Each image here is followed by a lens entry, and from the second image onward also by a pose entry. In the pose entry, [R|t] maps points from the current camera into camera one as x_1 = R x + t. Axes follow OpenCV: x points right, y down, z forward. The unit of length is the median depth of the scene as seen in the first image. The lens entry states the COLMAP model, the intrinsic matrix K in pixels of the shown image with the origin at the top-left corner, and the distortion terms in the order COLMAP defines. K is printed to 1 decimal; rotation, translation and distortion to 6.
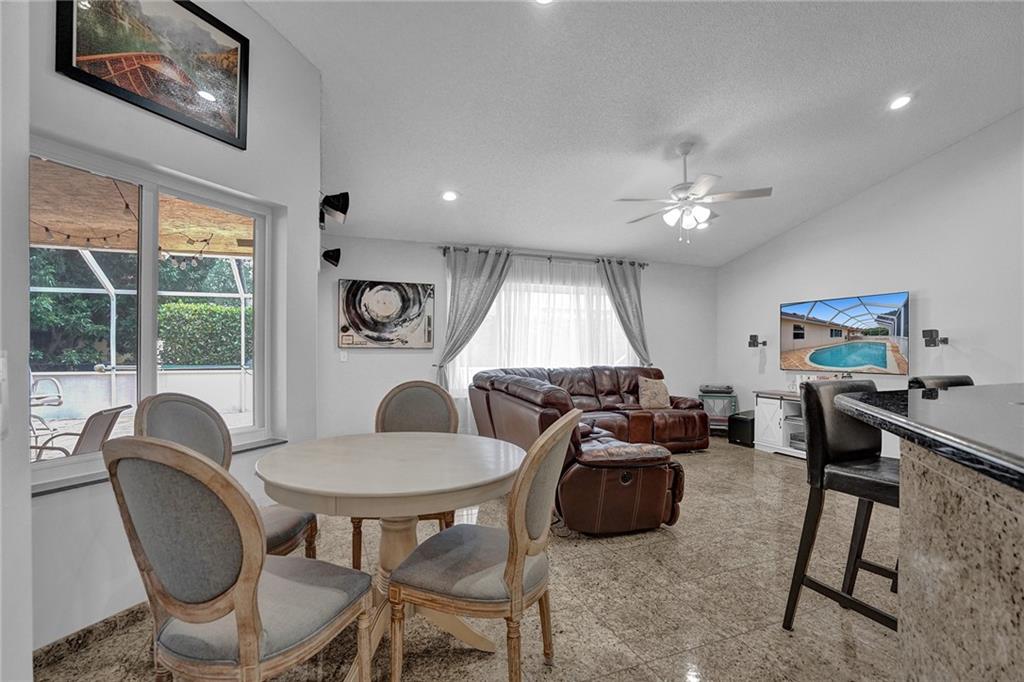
lens RADIAL K [[487.5, 0, 503.5], [0, 487.5, 352.4], [0, 0, 1]] dist [-0.044131, 0.013258]
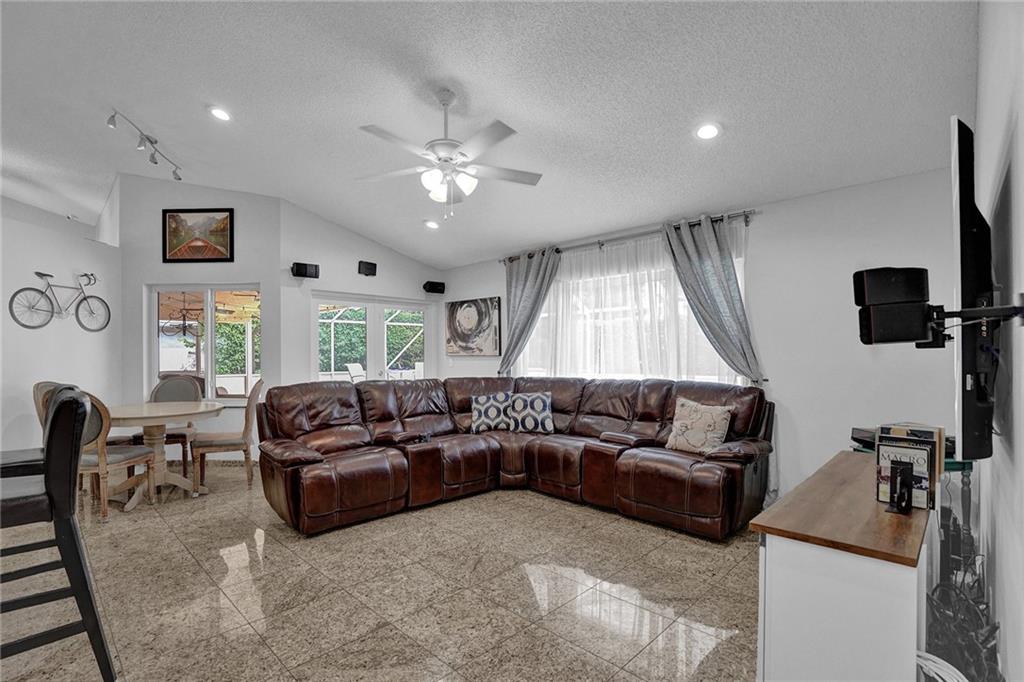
lens RADIAL K [[487.5, 0, 503.7], [0, 487.5, 351.5], [0, 0, 1]] dist [-0.044131, 0.013258]
pose [[0.400517, -0.008941, -0.916246, 0.875839], [0.003859, 0.999960, -0.008071, -0.009216], [0.916281, -0.000303, 0.400535, 0.596237]]
